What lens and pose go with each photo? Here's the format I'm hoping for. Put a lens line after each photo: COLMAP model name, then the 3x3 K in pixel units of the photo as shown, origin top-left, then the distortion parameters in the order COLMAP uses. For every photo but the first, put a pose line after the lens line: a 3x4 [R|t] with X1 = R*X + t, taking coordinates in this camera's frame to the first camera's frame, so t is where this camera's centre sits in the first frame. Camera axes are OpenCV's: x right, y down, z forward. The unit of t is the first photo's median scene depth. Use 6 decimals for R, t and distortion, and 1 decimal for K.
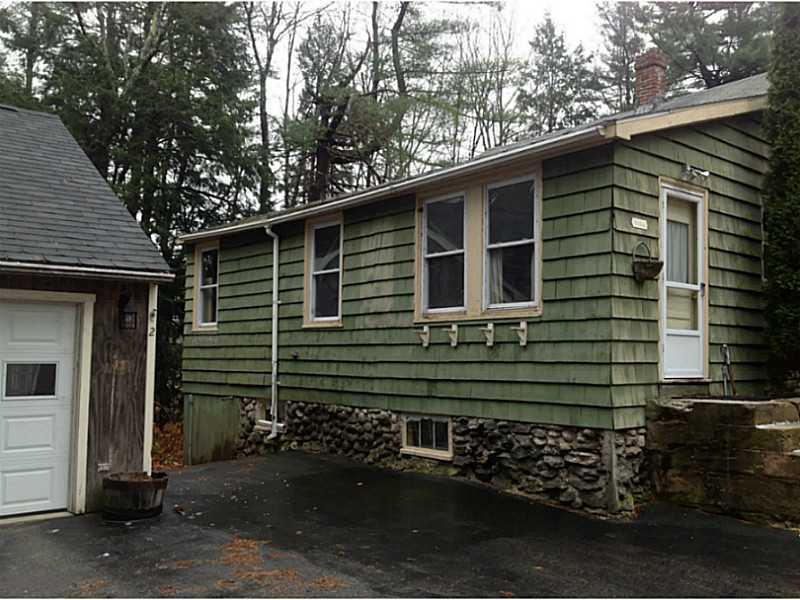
lens RADIAL K [[750.3, 0, 385.9], [0, 750.3, 297.8], [0, 0, 1]] dist [0.046684, -0.214686]
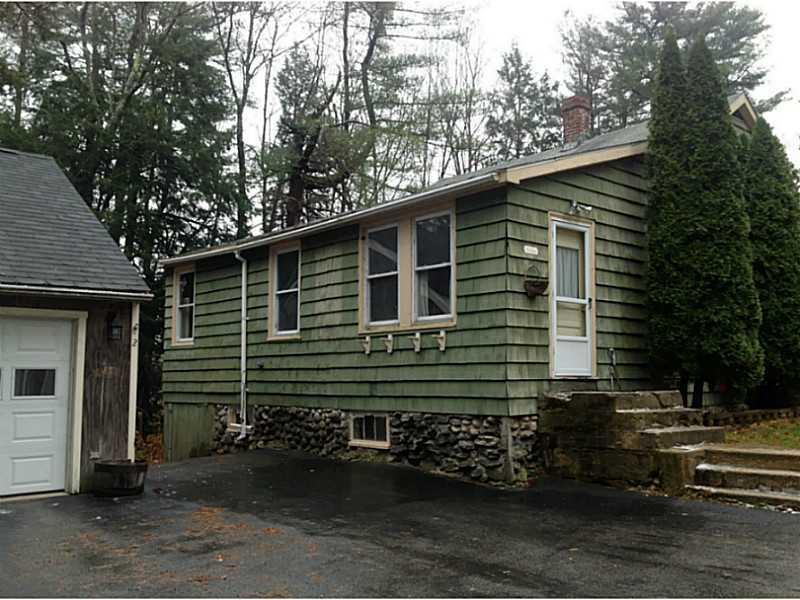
lens RADIAL K [[750.3, 0, 385.9], [0, 750.3, 297.8], [0, 0, 1]] dist [0.046684, -0.214686]
pose [[0.999749, -0.009028, 0.020488, 0.052096], [0.009554, 0.999624, -0.025711, 0.006742], [-0.020248, 0.025900, 0.999459, -0.166468]]
